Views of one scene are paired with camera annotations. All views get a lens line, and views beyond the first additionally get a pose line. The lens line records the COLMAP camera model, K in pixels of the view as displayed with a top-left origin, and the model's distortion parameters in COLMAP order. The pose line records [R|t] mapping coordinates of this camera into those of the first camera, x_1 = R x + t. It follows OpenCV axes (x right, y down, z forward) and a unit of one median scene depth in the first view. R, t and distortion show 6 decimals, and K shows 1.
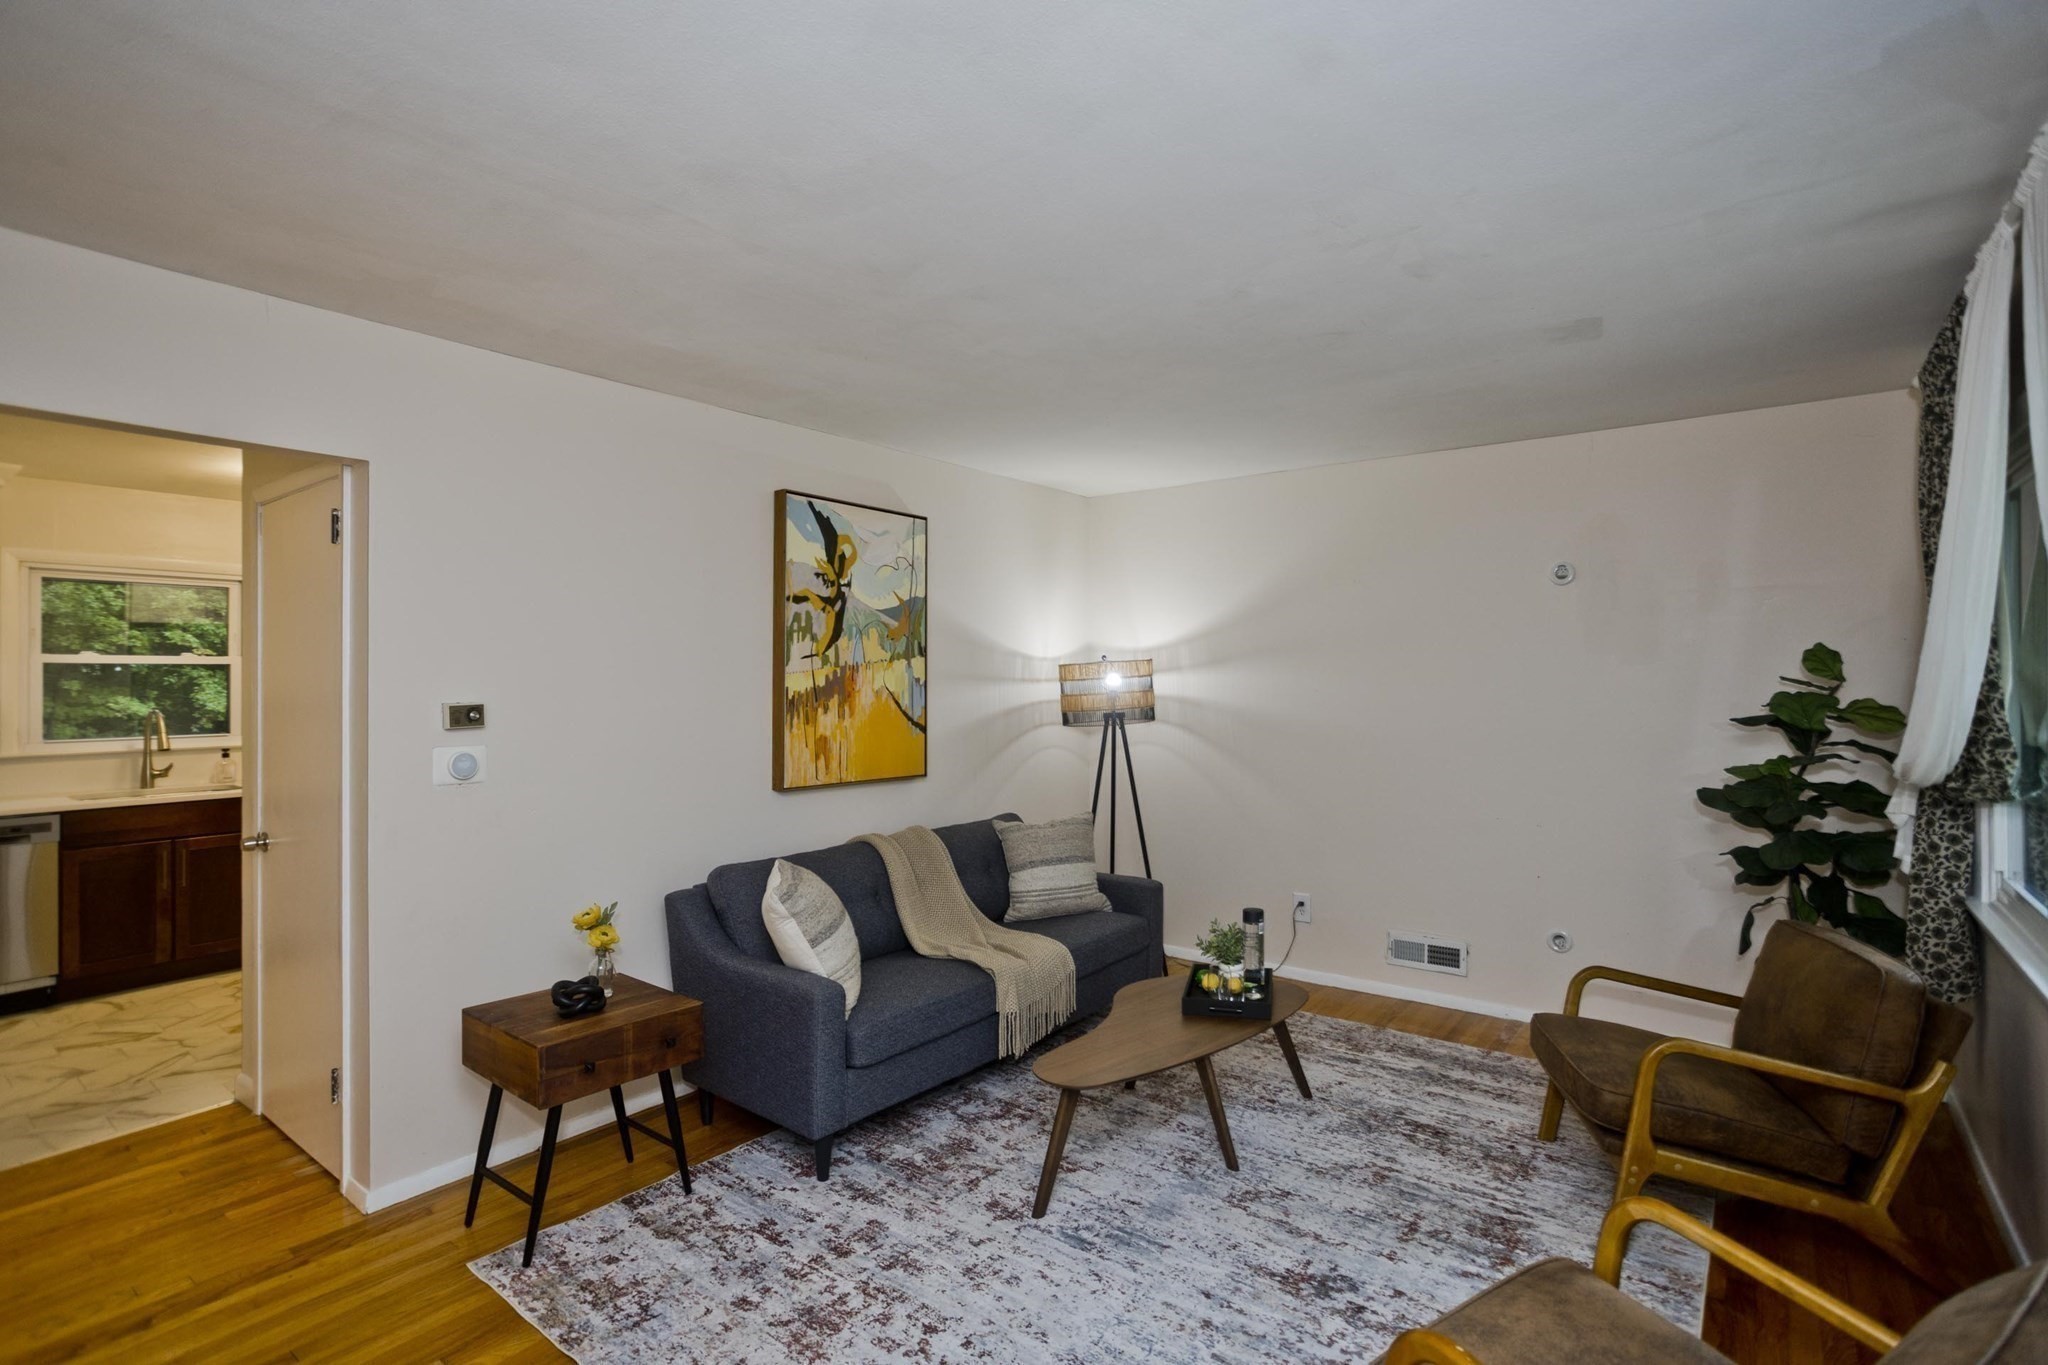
lens RADIAL K [[997.9, 0, 1013.4], [0, 997.9, 673.9], [0, 0, 1]] dist [-0.037512, 0.014592]
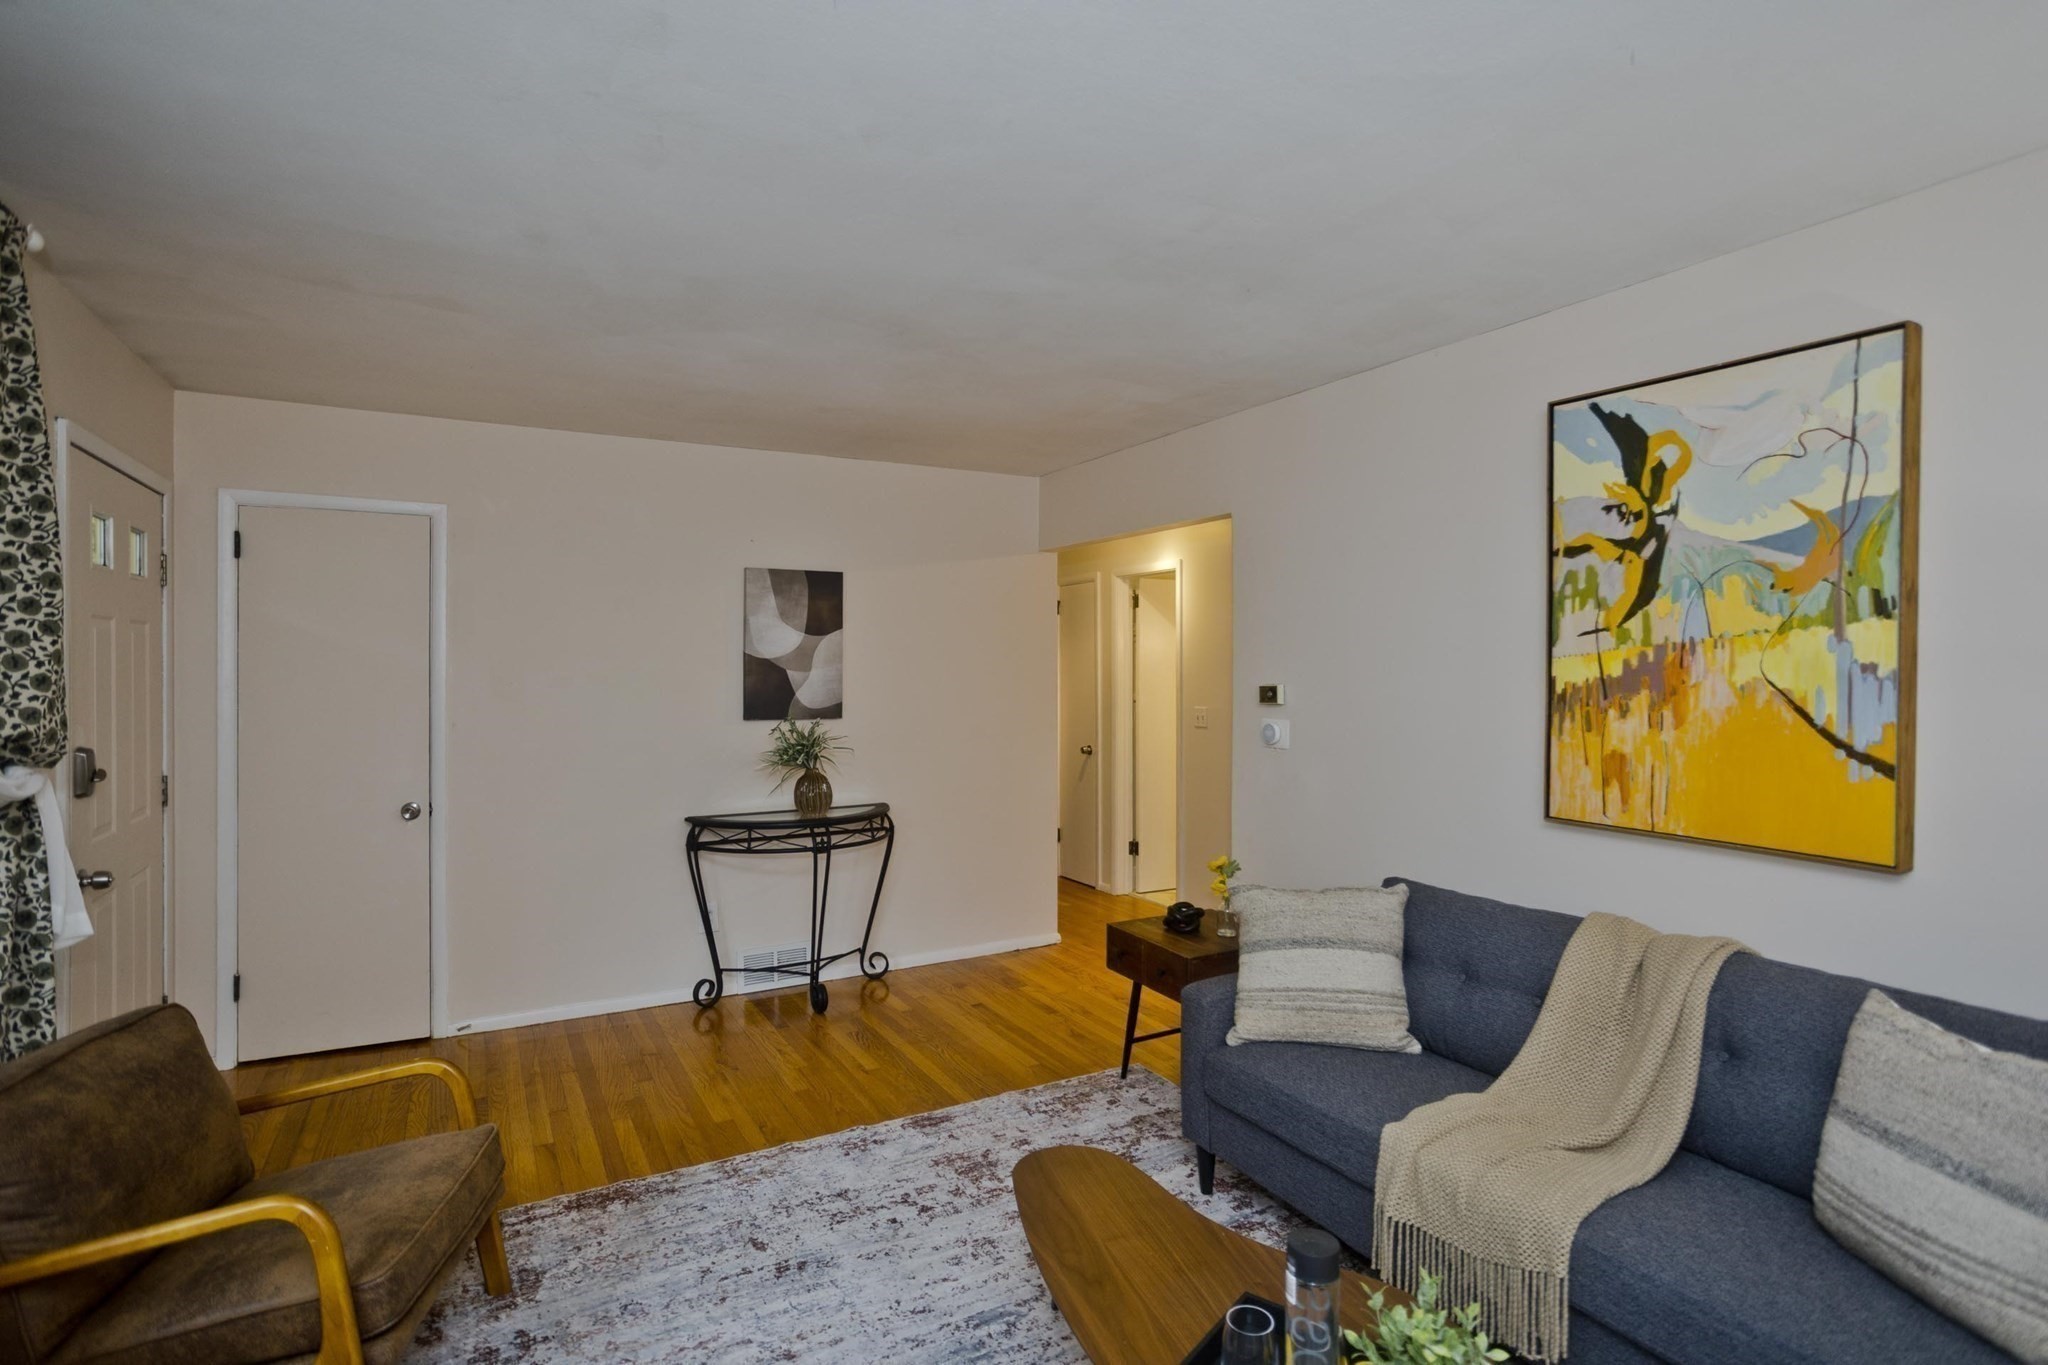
lens RADIAL K [[997.9, 0, 1046.0], [0, 997.9, 666.0], [0, 0, 1]] dist [-0.037512, 0.014592]
pose [[-0.363265, -0.003171, -0.931680, 0.549046], [-0.000218, 0.999994, -0.003318, 0.007775], [0.931686, -0.001002, -0.363264, 0.882627]]
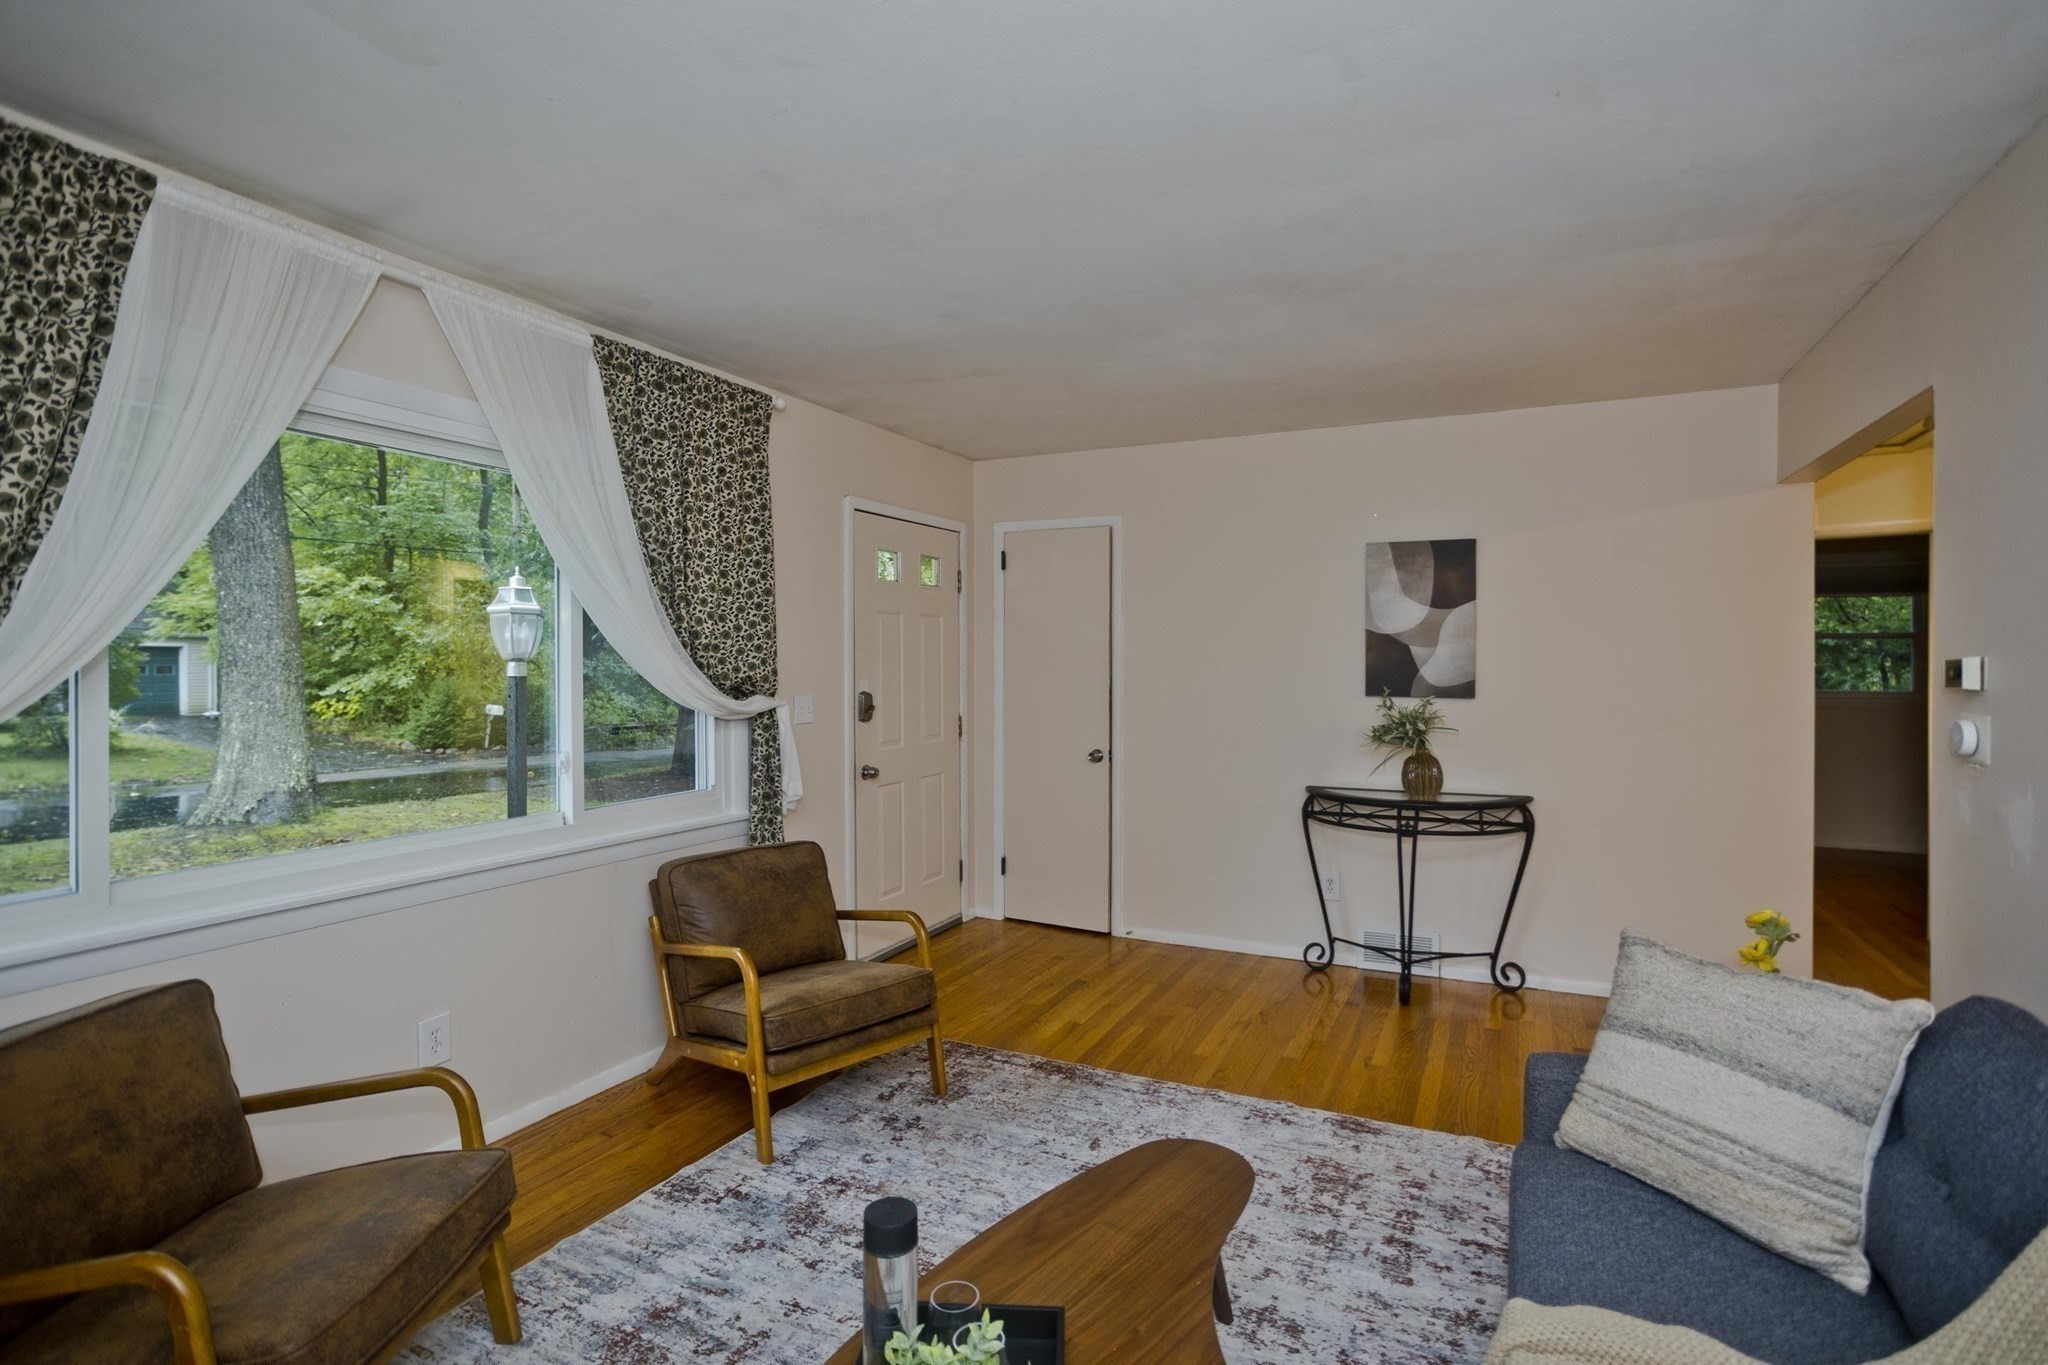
lens RADIAL K [[997.9, 0, 1046.6], [0, 997.9, 665.5], [0, 0, 1]] dist [-0.037512, 0.014592]
pose [[-0.973480, 0.001170, -0.228767, 0.229694], [-0.000709, 0.999967, 0.008132, 0.022135], [0.228769, 0.008079, -0.973447, 1.168464]]
